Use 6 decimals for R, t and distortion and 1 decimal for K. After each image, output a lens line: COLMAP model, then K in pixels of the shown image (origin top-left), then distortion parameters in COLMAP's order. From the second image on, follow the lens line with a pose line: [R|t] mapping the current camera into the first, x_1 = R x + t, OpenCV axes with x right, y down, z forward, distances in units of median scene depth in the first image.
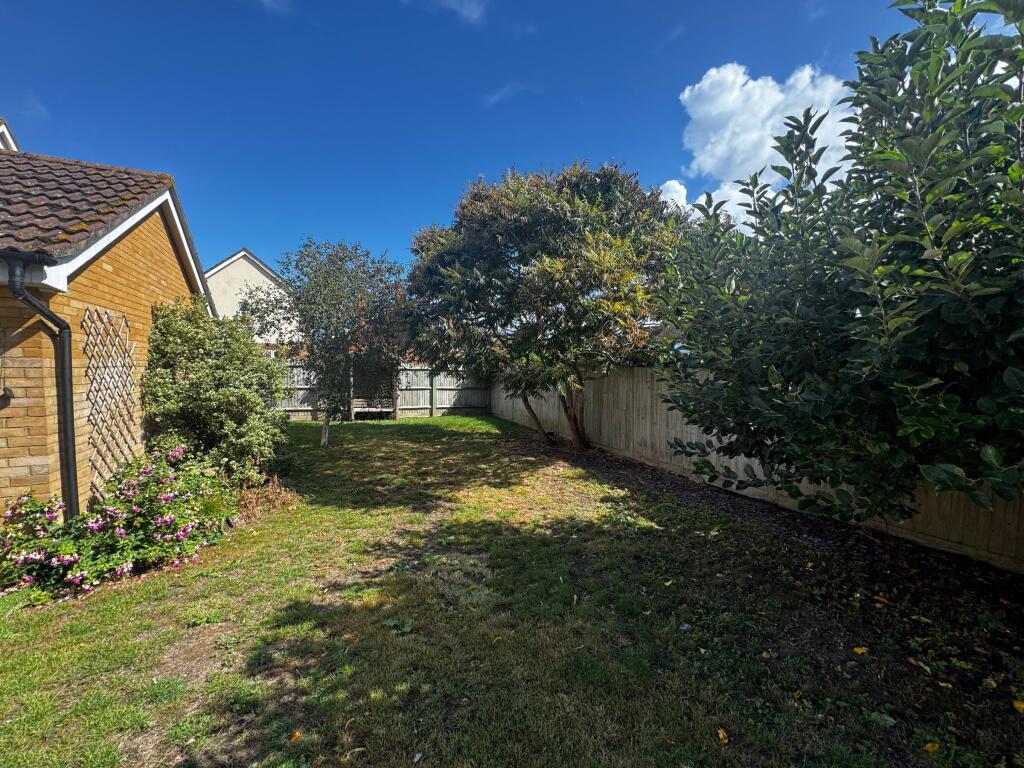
lens RADIAL K [[408.2, 0, 512.6], [0, 408.2, 382.4], [0, 0, 1]] dist [-0.002233, -0.000083]
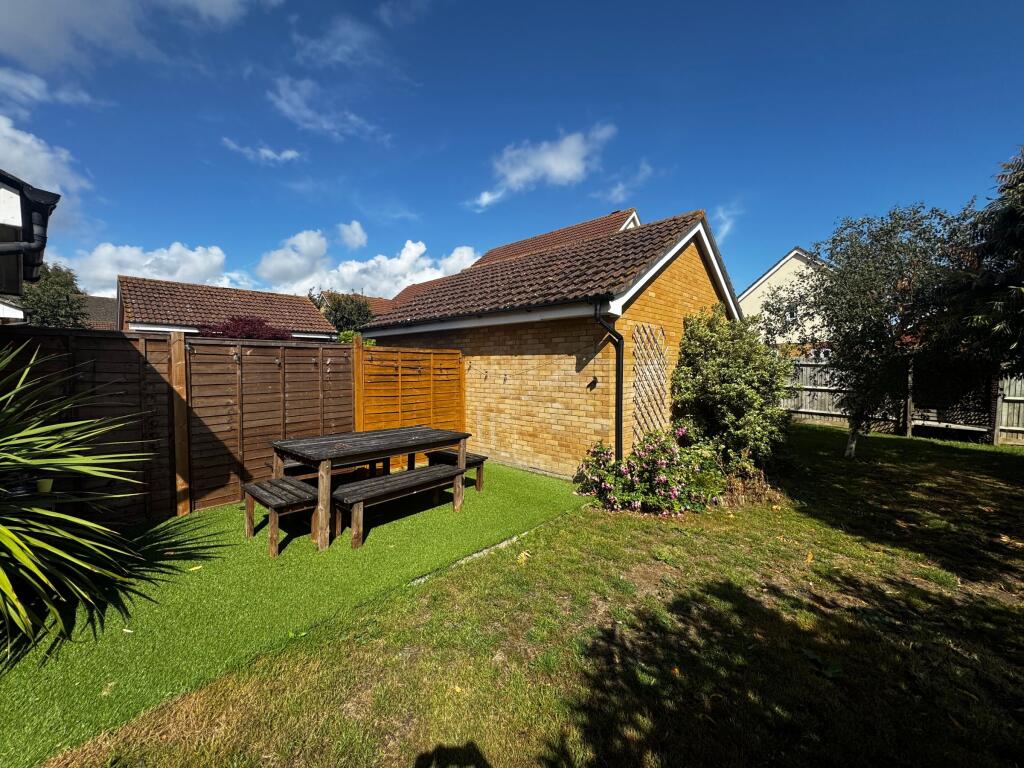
lens RADIAL K [[408.2, 0, 509.0], [0, 408.2, 380.8], [0, 0, 1]] dist [-0.002233, -0.000083]
pose [[0.356535, 0.034717, -0.933637, 0.172516], [-0.039390, 0.998979, 0.022105, 0.006126], [0.933451, 0.028894, 0.357538, 0.042781]]
